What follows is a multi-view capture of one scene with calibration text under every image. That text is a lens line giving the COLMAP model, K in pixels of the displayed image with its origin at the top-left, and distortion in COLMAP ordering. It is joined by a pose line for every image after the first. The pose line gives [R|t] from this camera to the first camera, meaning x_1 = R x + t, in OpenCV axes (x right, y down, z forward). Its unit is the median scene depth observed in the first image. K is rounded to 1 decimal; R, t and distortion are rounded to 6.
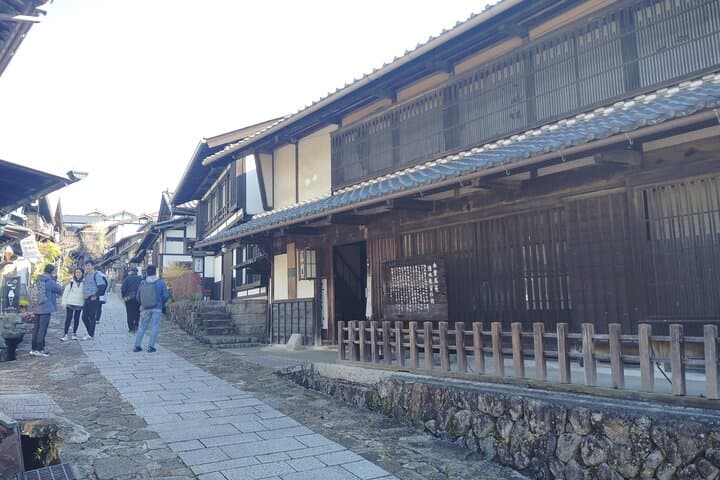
lens RADIAL K [[598.0, 0, 358.0], [0, 598.0, 218.3], [0, 0, 1]] dist [0.109552, -0.211202]
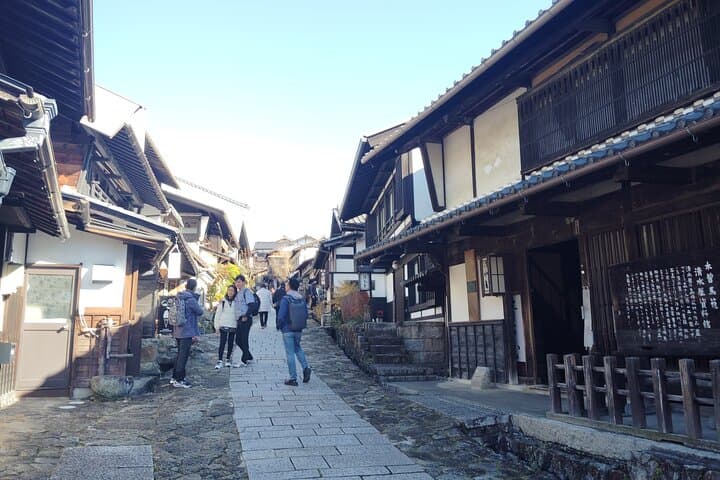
lens RADIAL K [[598.0, 0, 358.0], [0, 598.0, 218.3], [0, 0, 1]] dist [0.109552, -0.211202]
pose [[0.956699, -0.048294, -0.287046, -0.024360], [0.037550, 0.998377, -0.042823, 0.029462], [0.288648, 0.030190, 0.956959, 0.206655]]
